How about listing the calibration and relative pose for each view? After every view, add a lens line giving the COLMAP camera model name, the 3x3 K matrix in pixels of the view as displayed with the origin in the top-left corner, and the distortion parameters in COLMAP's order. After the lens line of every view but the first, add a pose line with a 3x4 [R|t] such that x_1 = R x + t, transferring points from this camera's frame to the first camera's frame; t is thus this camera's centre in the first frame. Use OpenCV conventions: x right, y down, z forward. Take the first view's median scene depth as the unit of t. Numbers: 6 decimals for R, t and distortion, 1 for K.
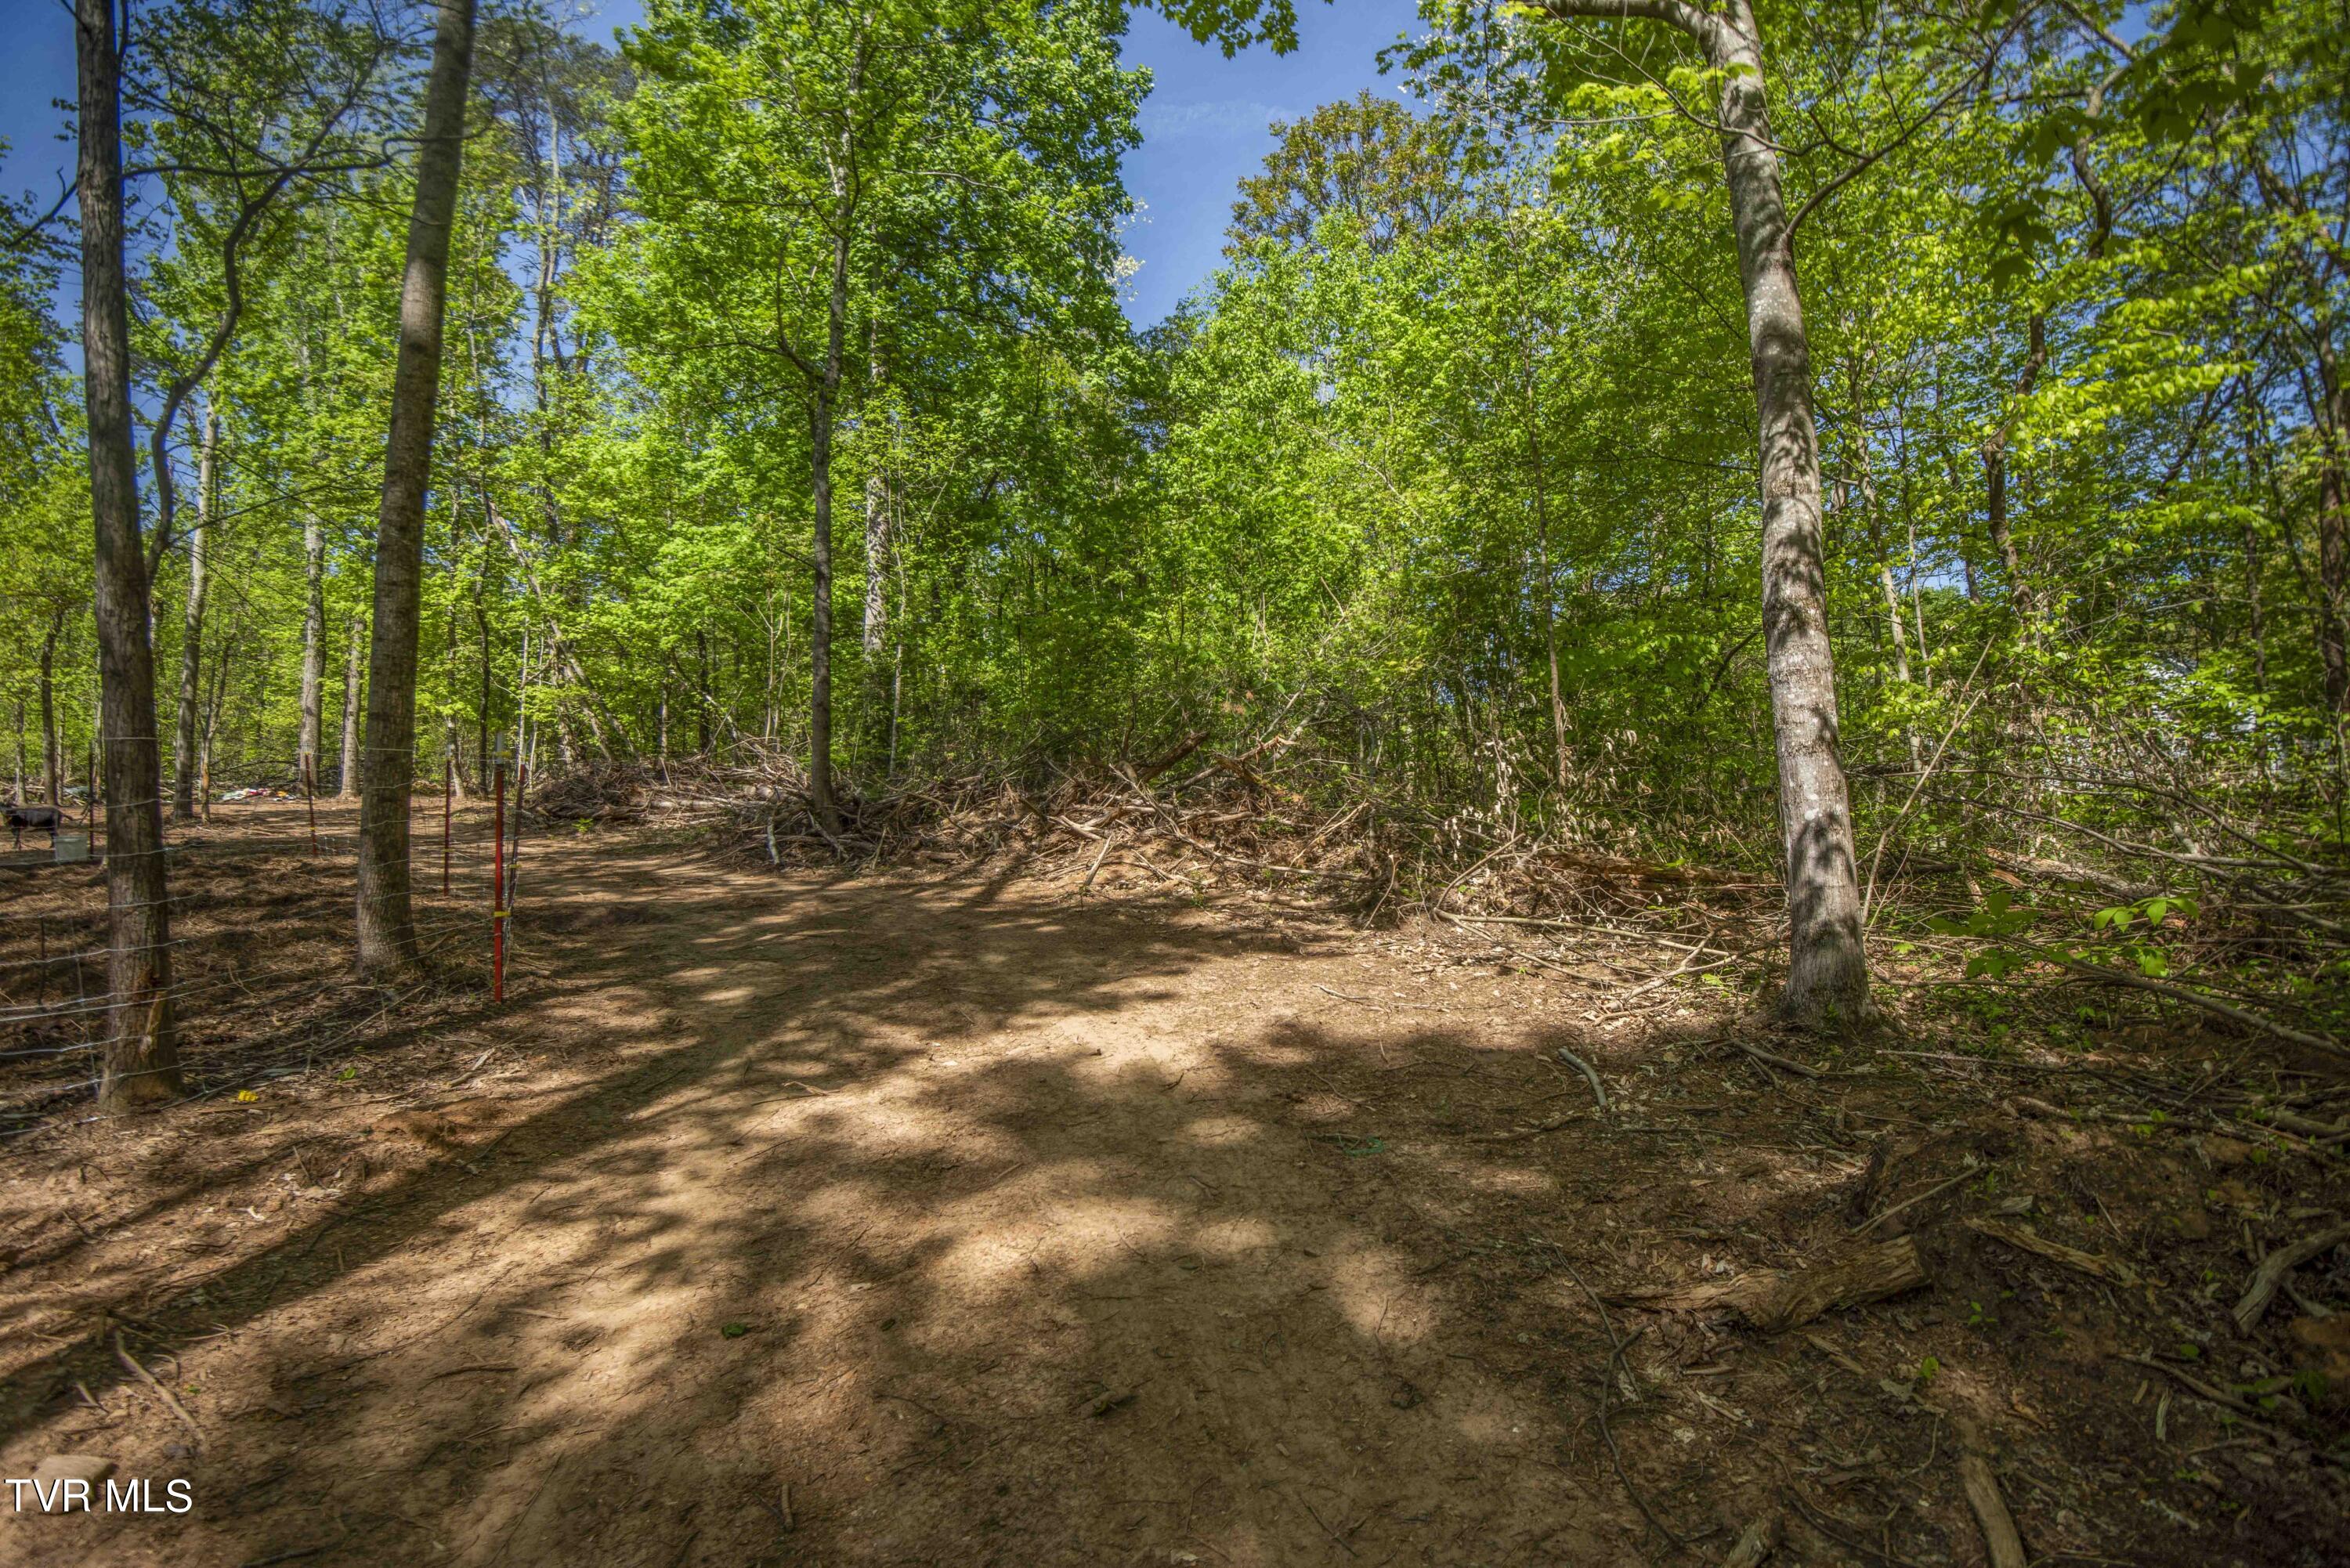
lens RADIAL K [[1061.1, 0, 1181.8], [0, 1061.1, 786.5], [0, 0, 1]] dist [-0.041158, -0.000730]
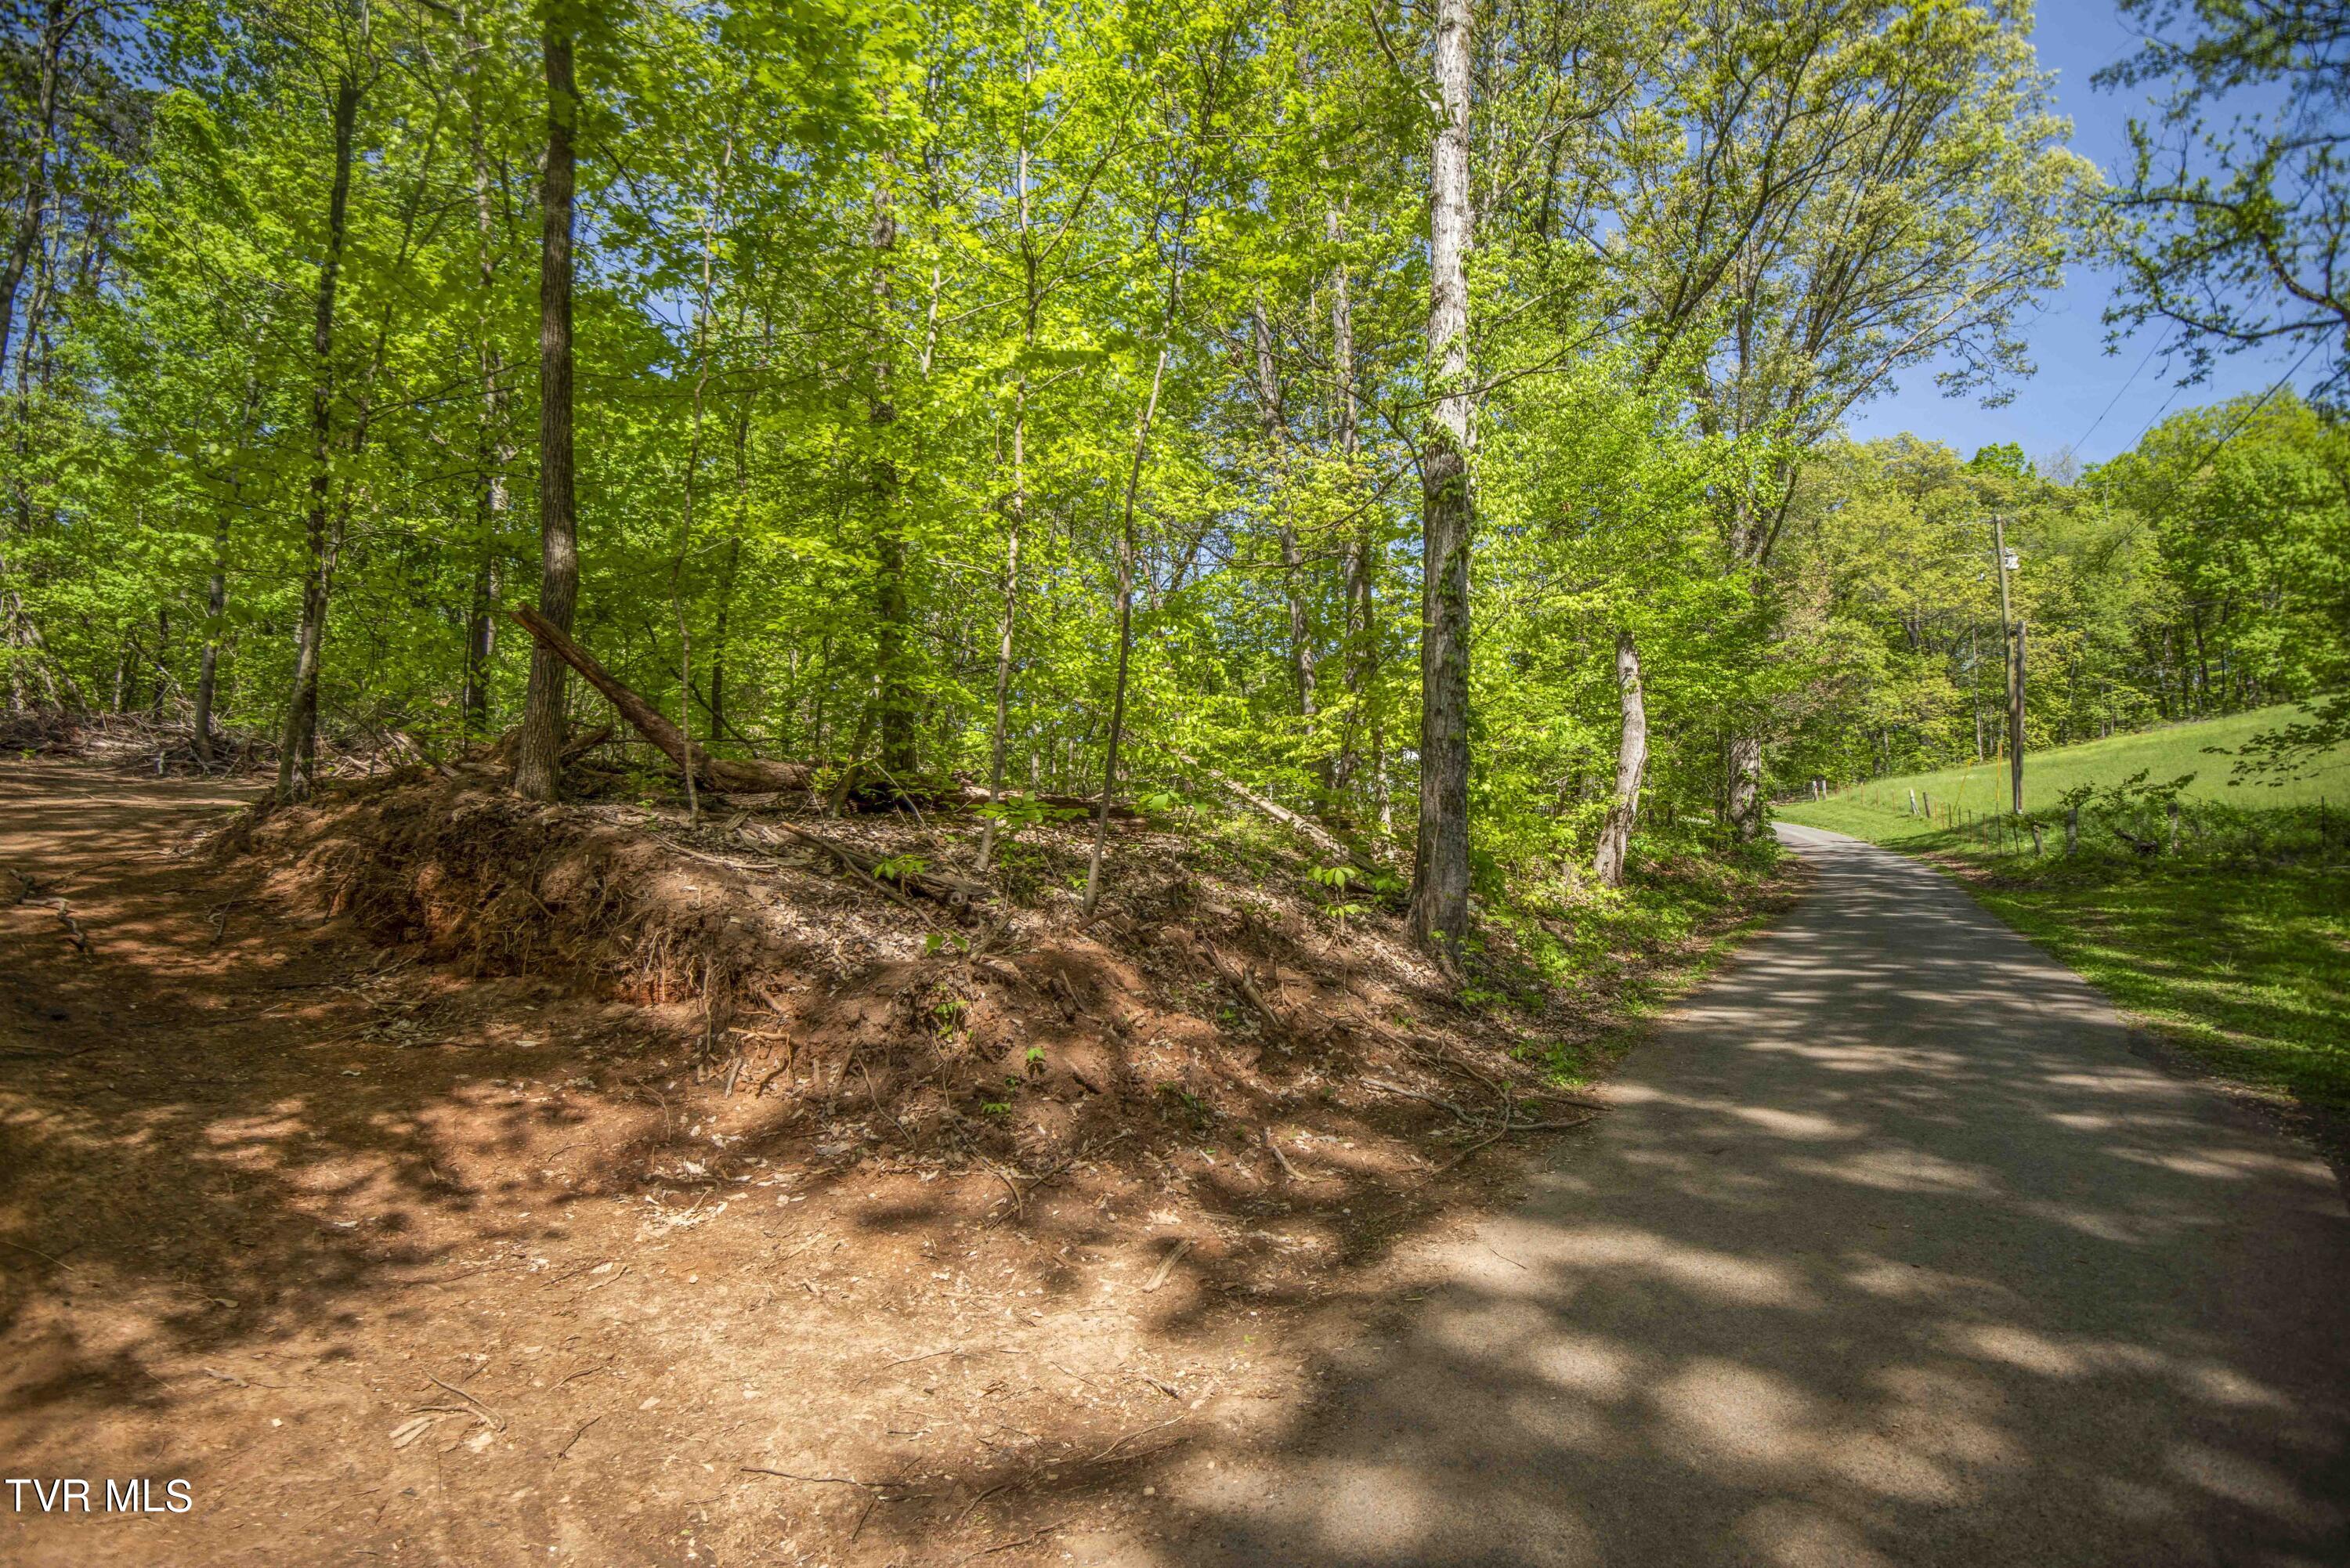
lens RADIAL K [[1061.1, 0, 1189.2], [0, 1061.1, 805.7], [0, 0, 1]] dist [-0.041158, -0.000730]
pose [[0.942409, 0.071258, 0.326783, 0.290740], [-0.066268, 0.997453, -0.026393, 0.024393], [-0.327832, 0.003218, 0.944731, -0.488872]]
